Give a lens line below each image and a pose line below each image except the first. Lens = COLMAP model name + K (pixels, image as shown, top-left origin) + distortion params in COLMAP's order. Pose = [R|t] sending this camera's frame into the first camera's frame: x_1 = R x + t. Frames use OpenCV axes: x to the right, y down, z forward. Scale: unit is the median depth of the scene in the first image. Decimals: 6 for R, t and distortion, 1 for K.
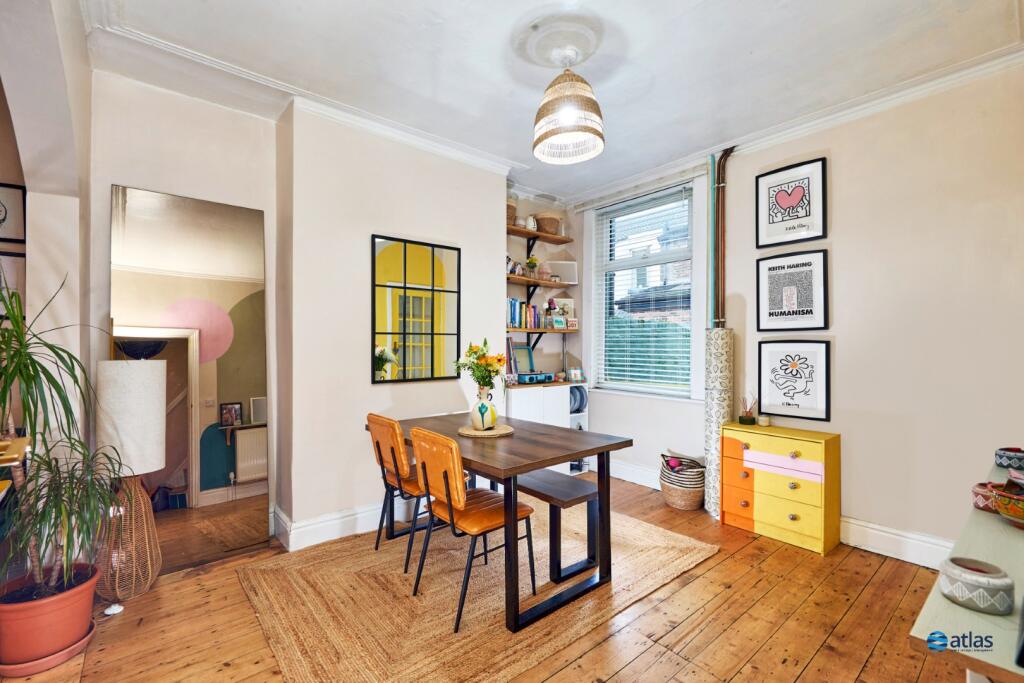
lens RADIAL K [[443.8, 0, 512.0], [0, 443.8, 341.5], [0, 0, 1]] dist [-0.000384, -0.000102]
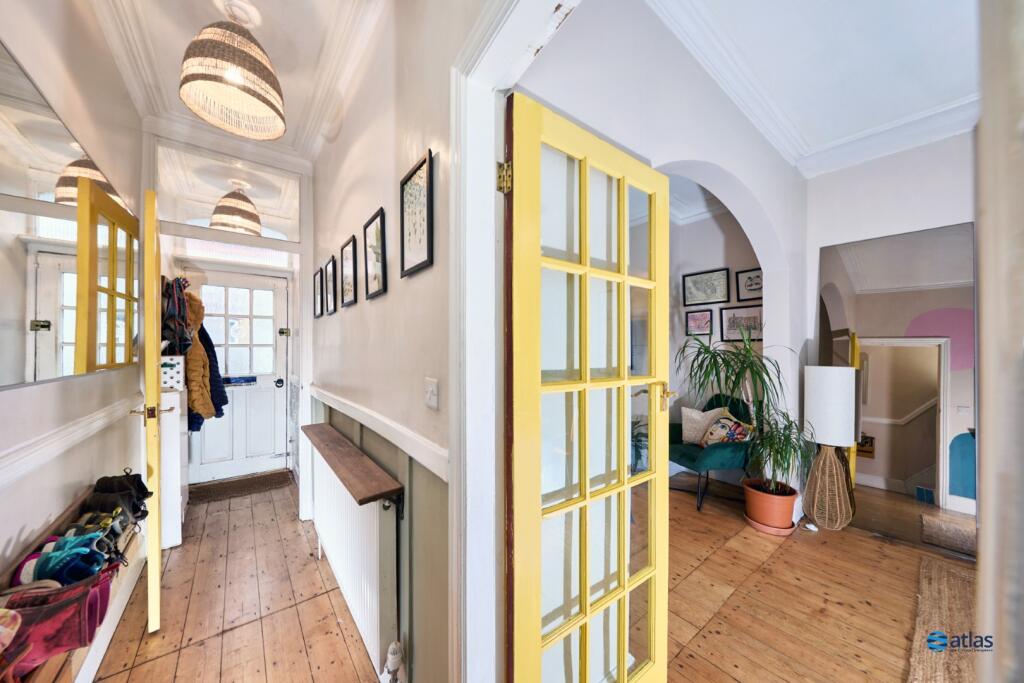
lens RADIAL K [[350.6, 0, 511.0], [0, 350.6, 353.6], [0, 0, 1]] dist [-0.000070, 0.000001]
pose [[-0.030963, -0.001766, -0.999519, 0.229895], [-0.000469, 0.999998, -0.001752, 0.005350], [0.999520, 0.000415, -0.030964, -0.000308]]
